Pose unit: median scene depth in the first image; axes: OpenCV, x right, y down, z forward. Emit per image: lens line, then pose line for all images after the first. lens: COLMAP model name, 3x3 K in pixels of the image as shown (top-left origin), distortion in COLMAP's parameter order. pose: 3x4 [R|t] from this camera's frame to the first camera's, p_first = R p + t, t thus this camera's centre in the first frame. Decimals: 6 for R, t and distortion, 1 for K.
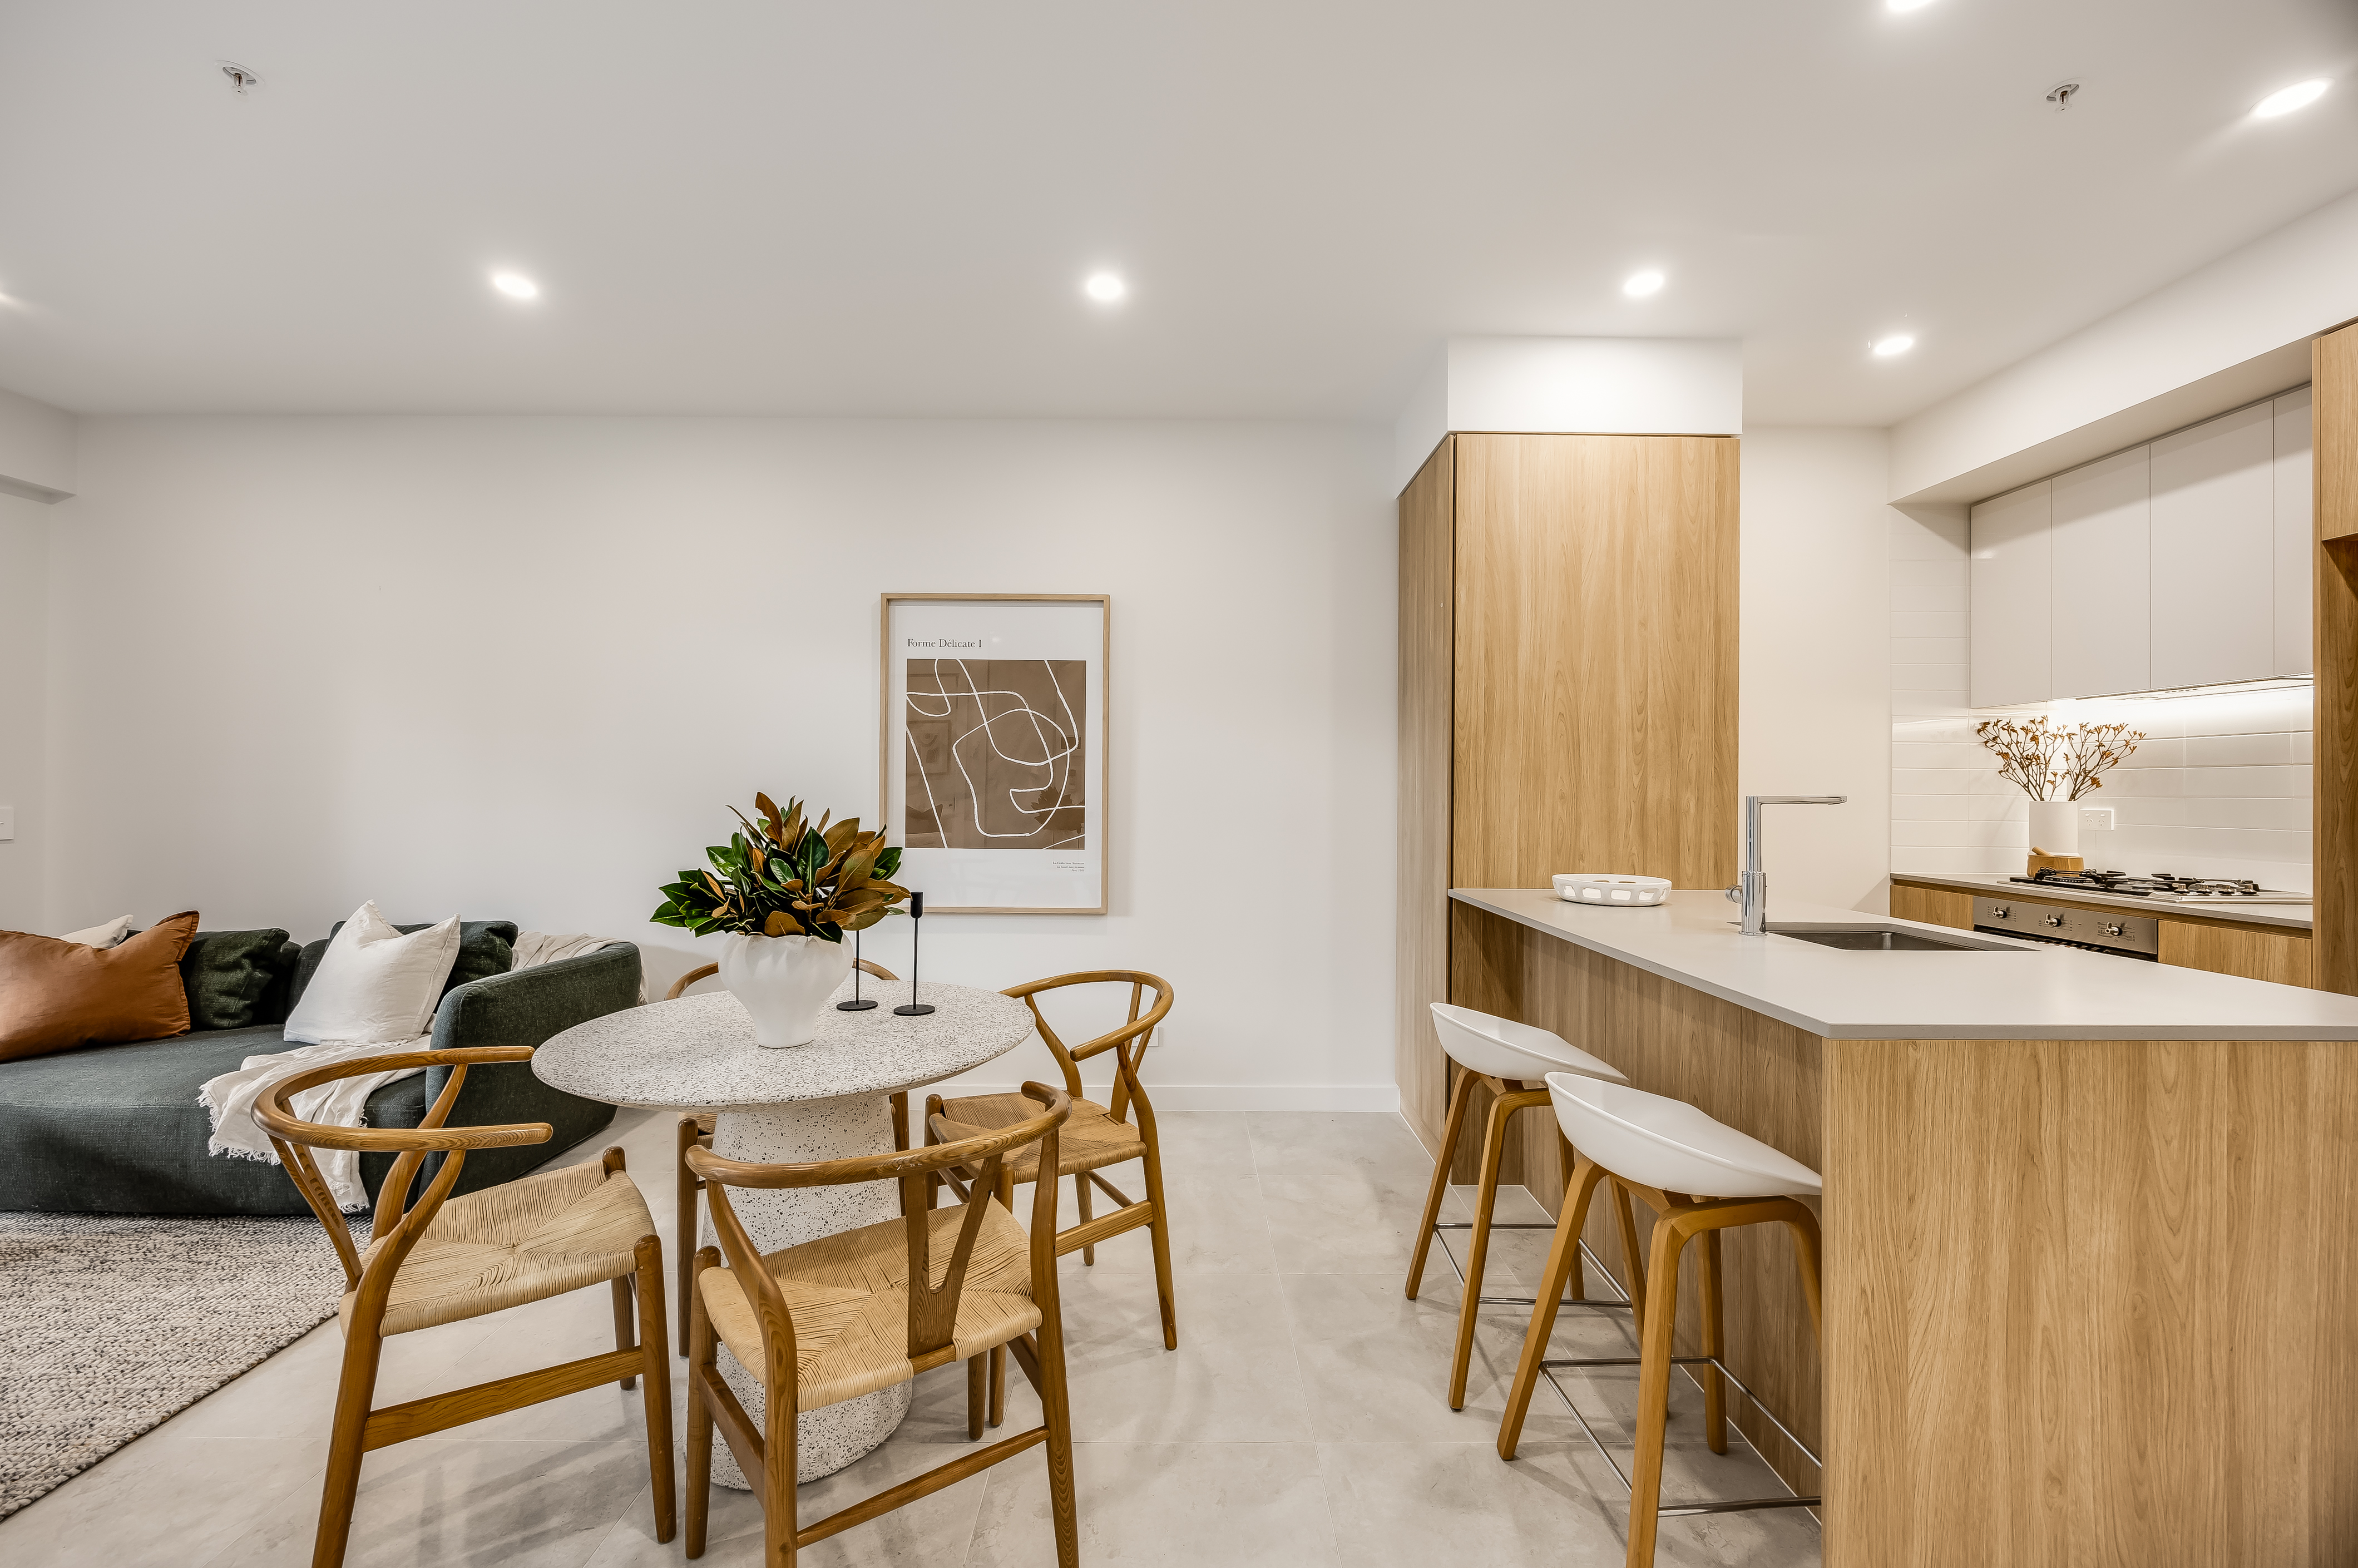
lens RADIAL K [[915.6, 0, 1166.7], [0, 915.6, 782.7], [0, 0, 1]] dist [-0.007901, -0.000689]
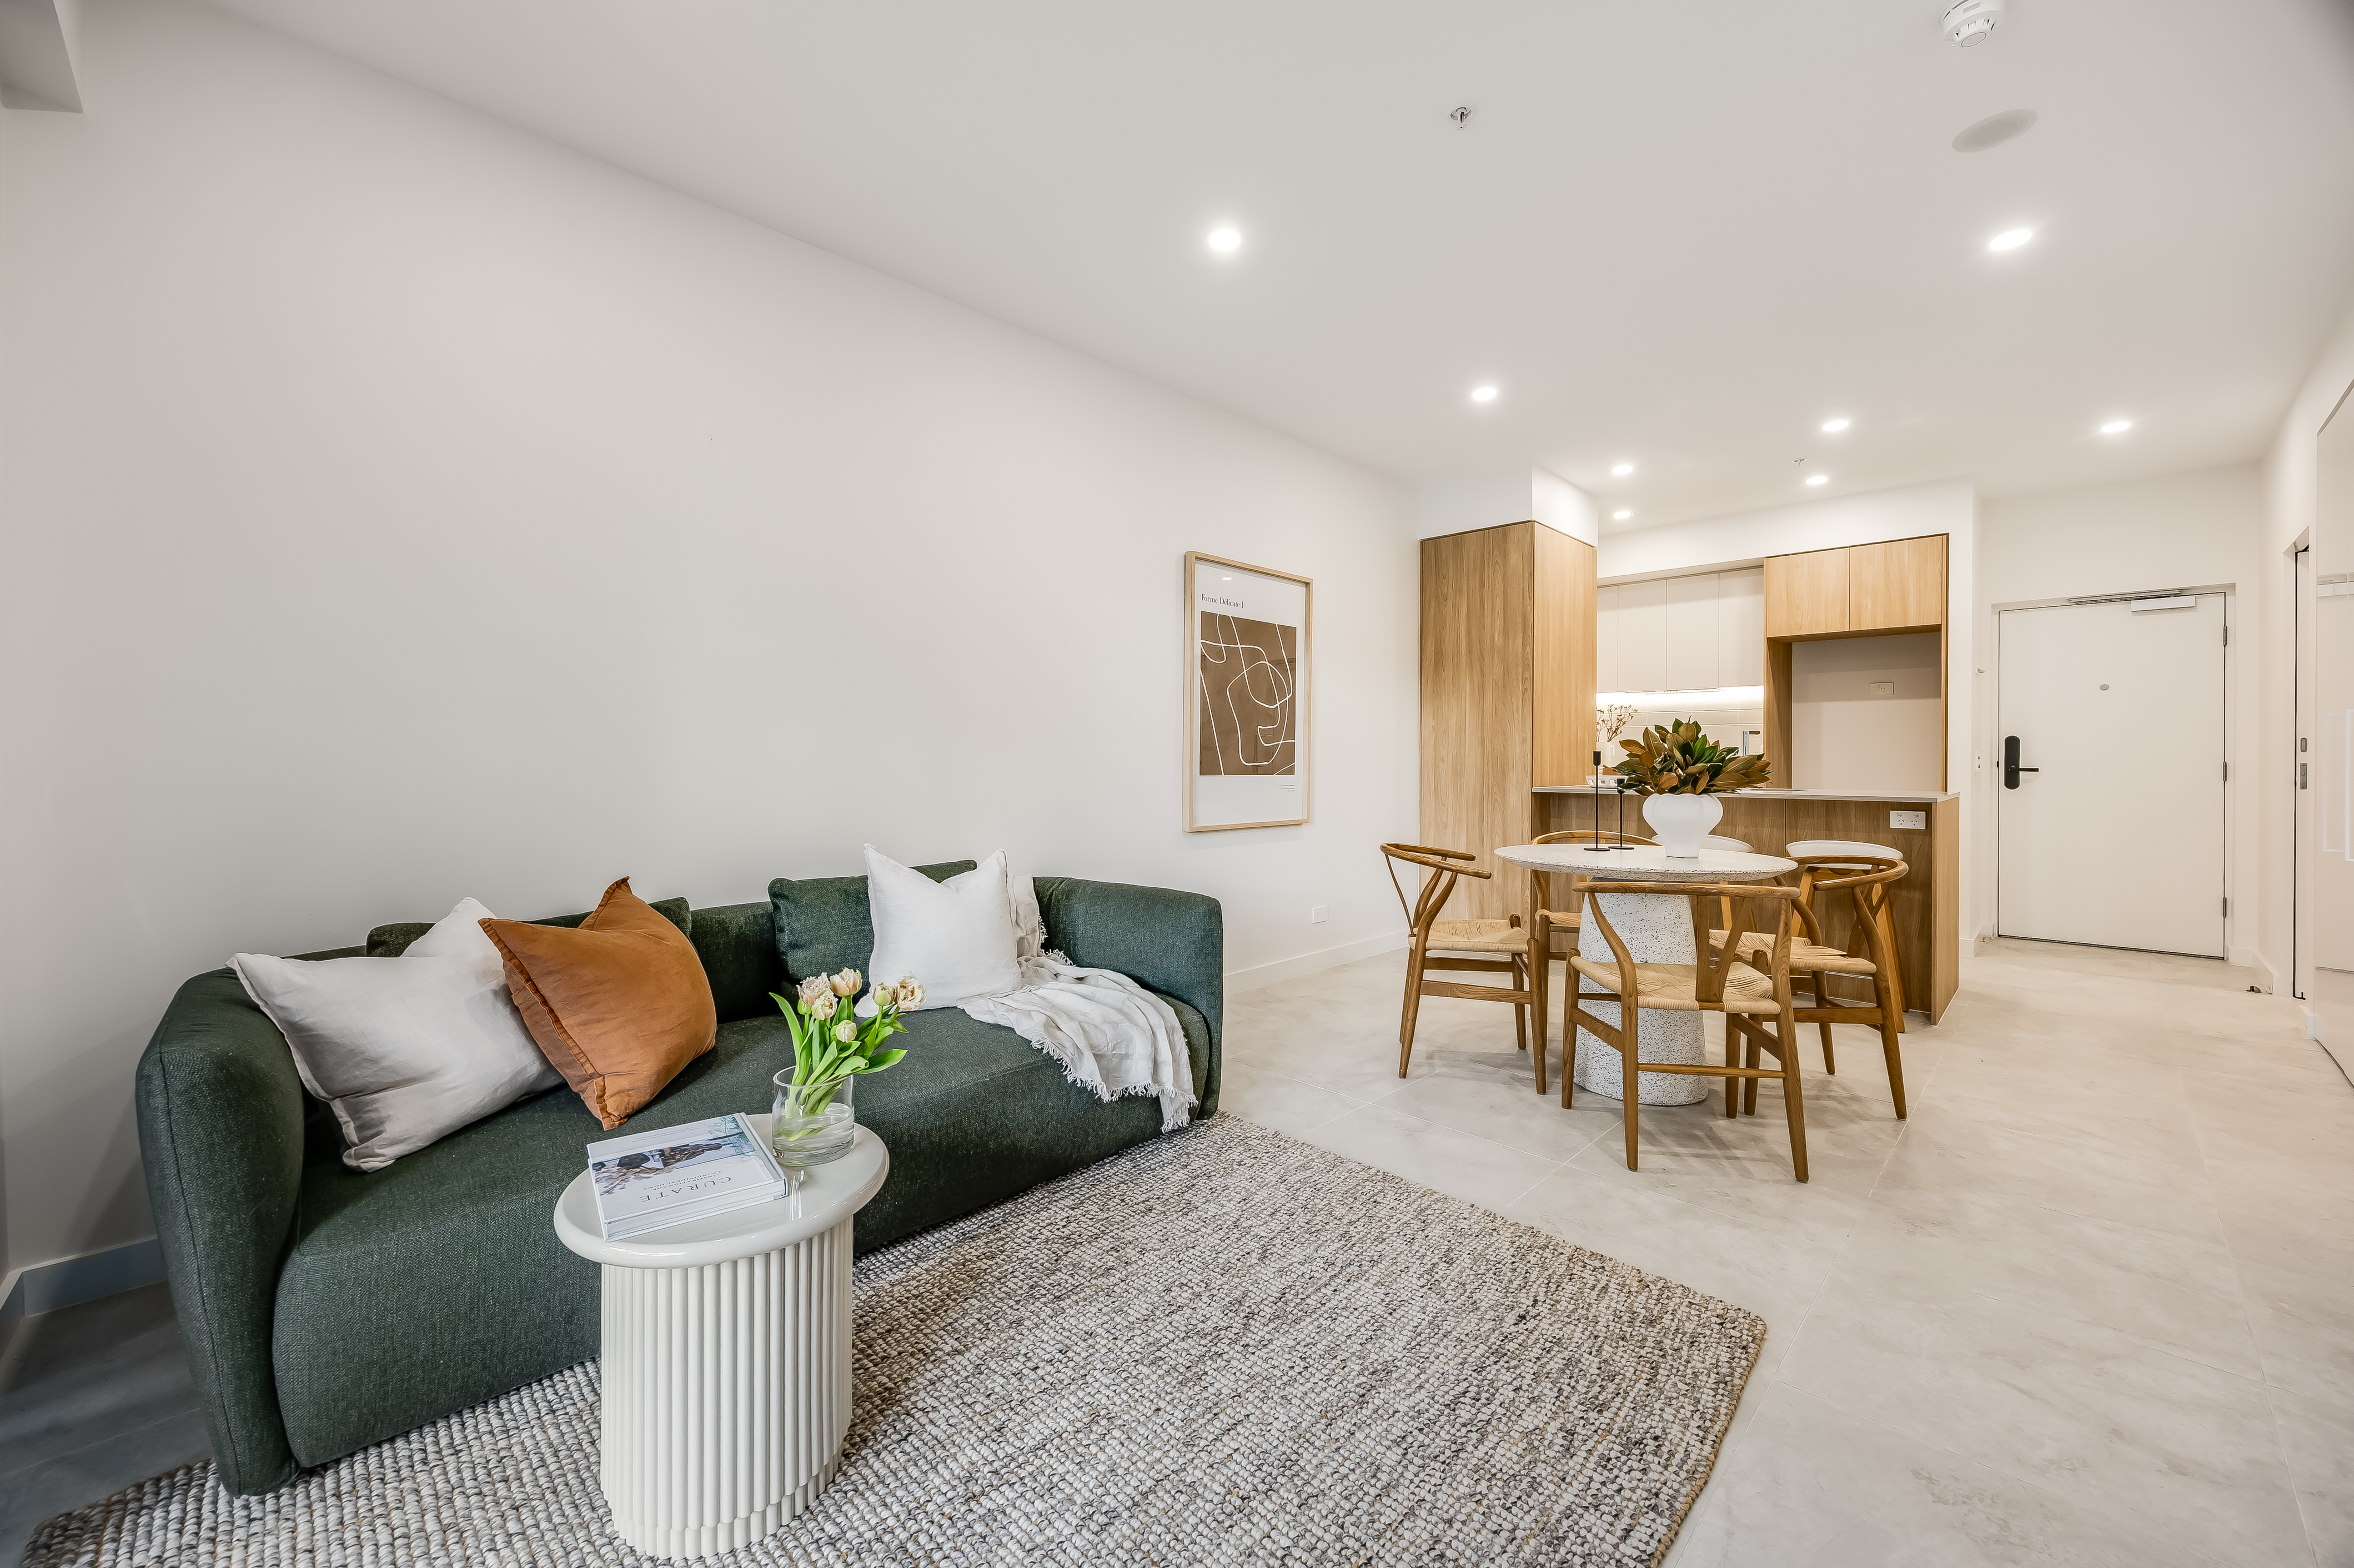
lens RADIAL K [[914.0, 0, 1163.1], [0, 914.0, 767.7], [0, 0, 1]] dist [-0.007901, -0.000689]
pose [[0.722582, -0.012414, 0.691174, -1.342689], [0.003889, 0.999896, 0.013894, 0.054732], [-0.691275, -0.007352, 0.722555, 0.244075]]
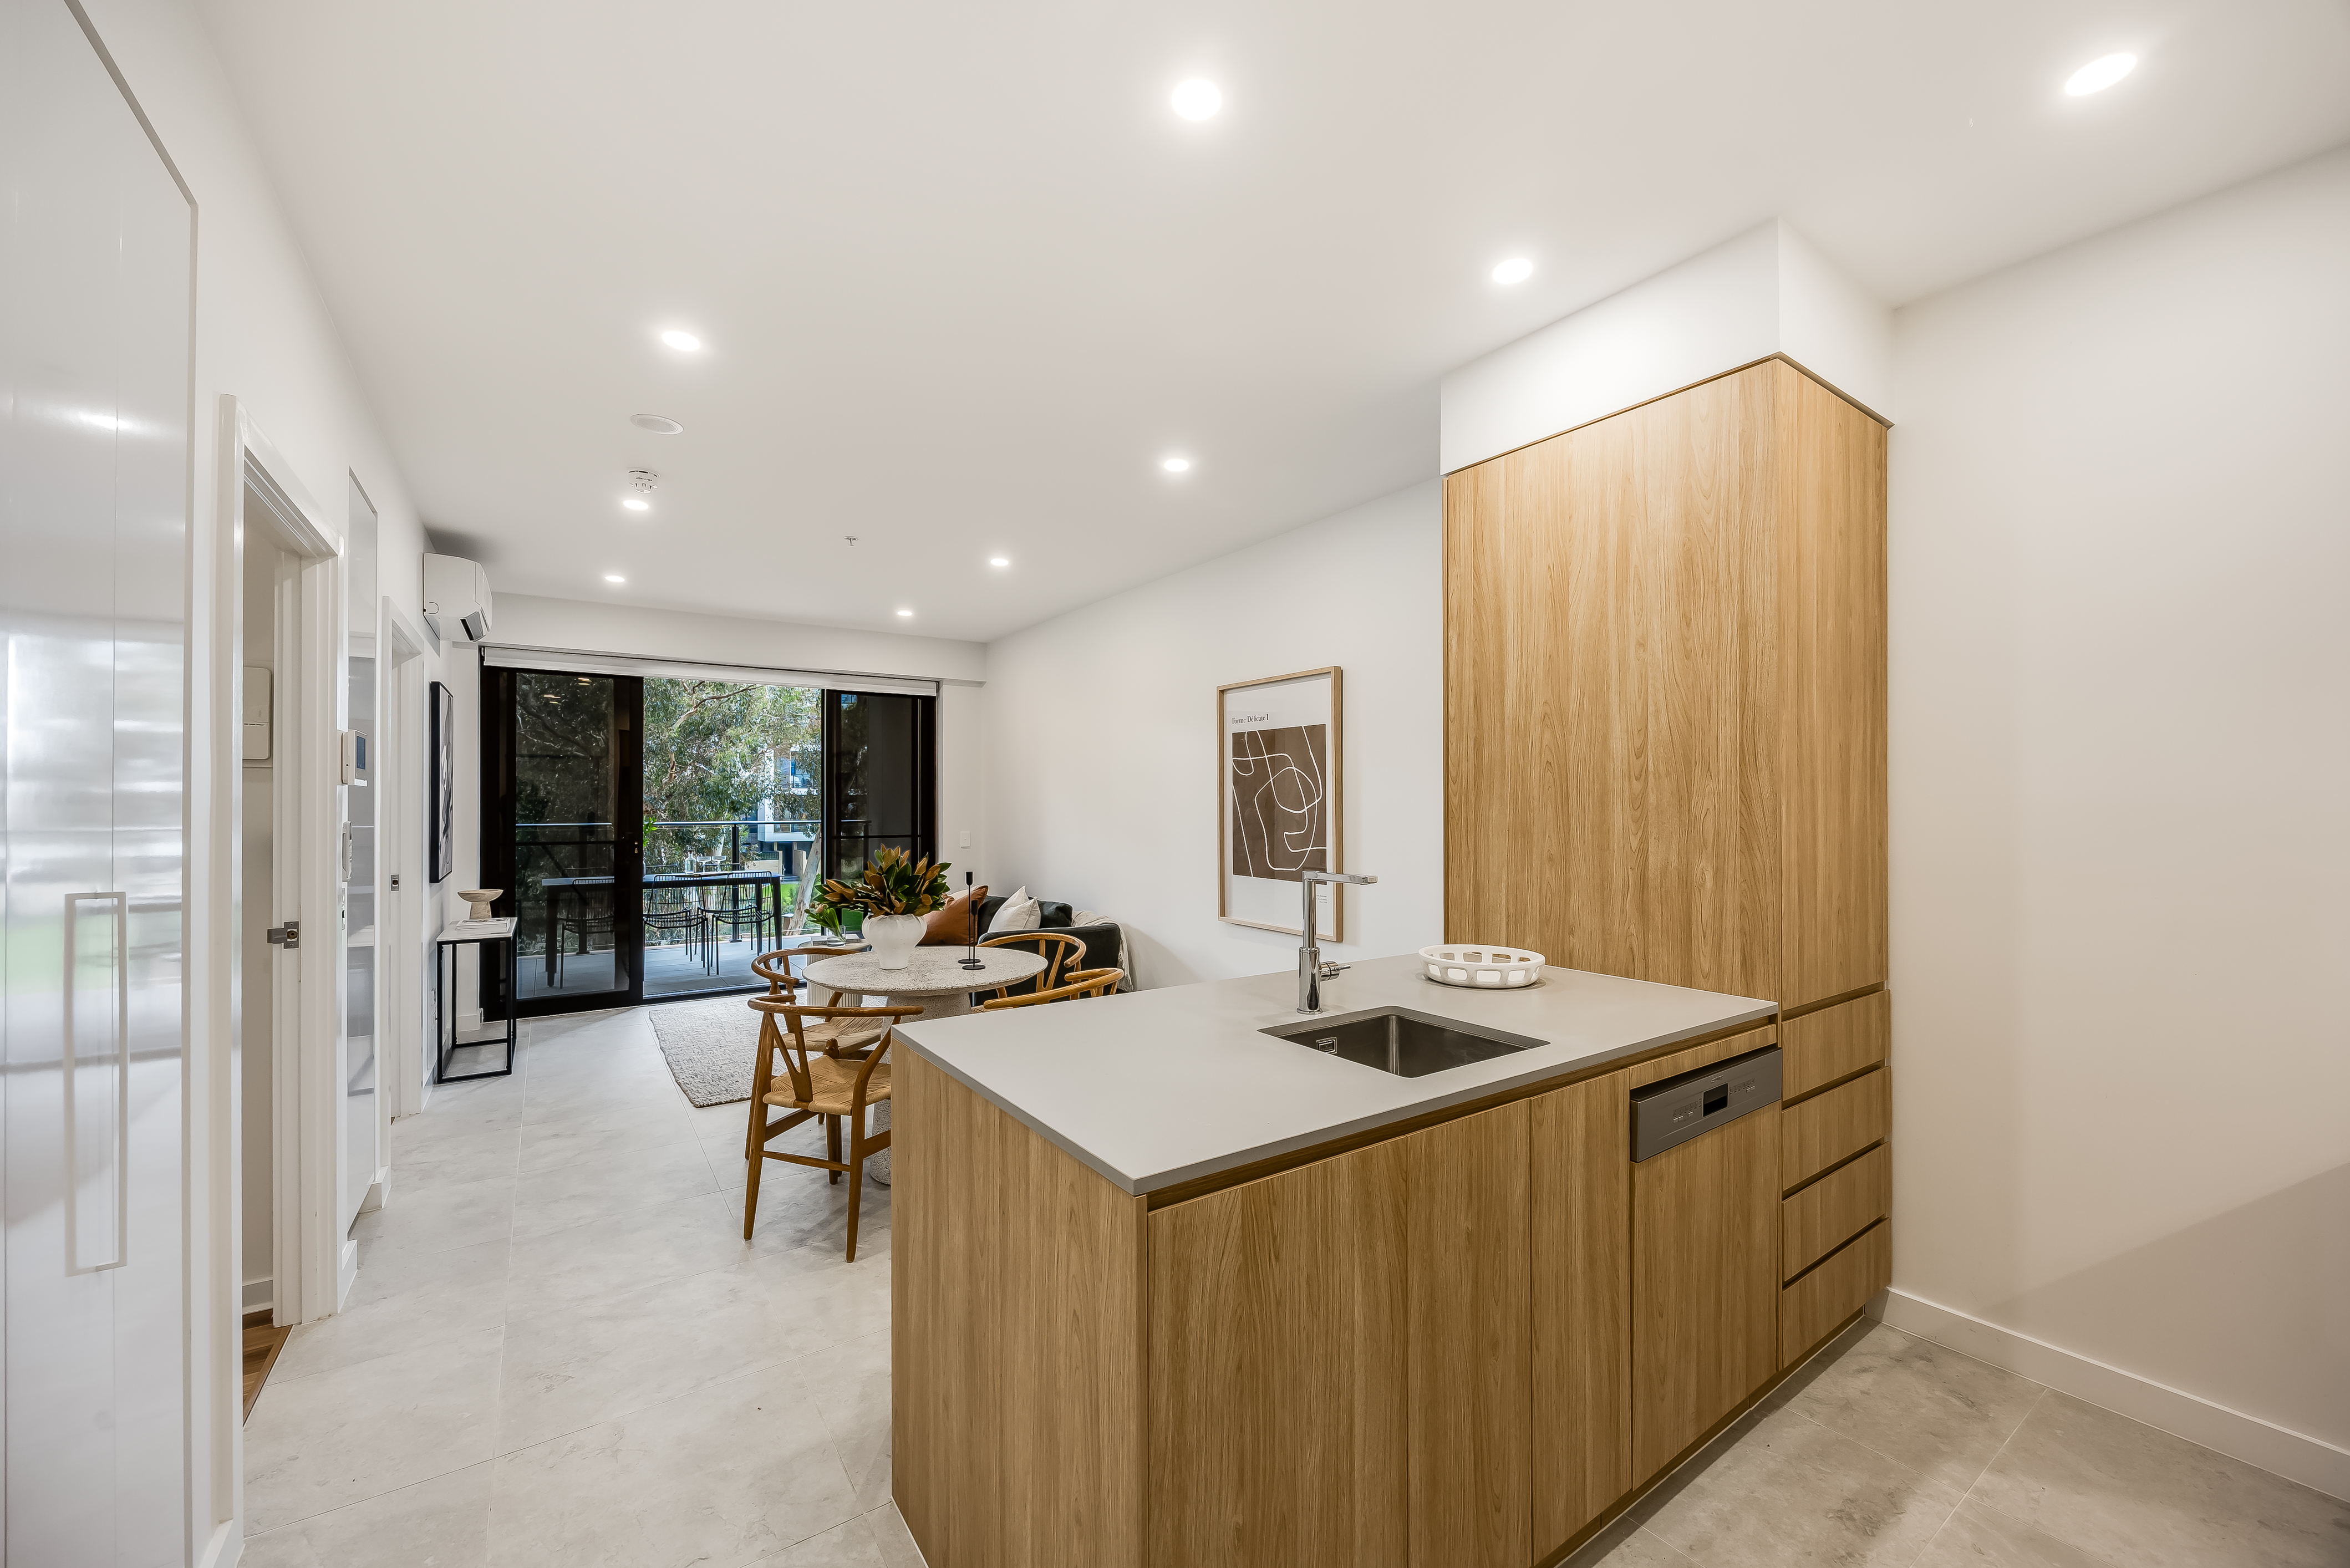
lens RADIAL K [[926.1, 0, 1188.0], [0, 926.1, 791.4], [0, 0, 1]] dist [0.000981, 0.000061]
pose [[0.559893, -0.018004, -0.828370, 0.965003], [0.015328, 0.999818, -0.011370, -0.043244], [0.828423, -0.006331, 0.560067, 0.225312]]
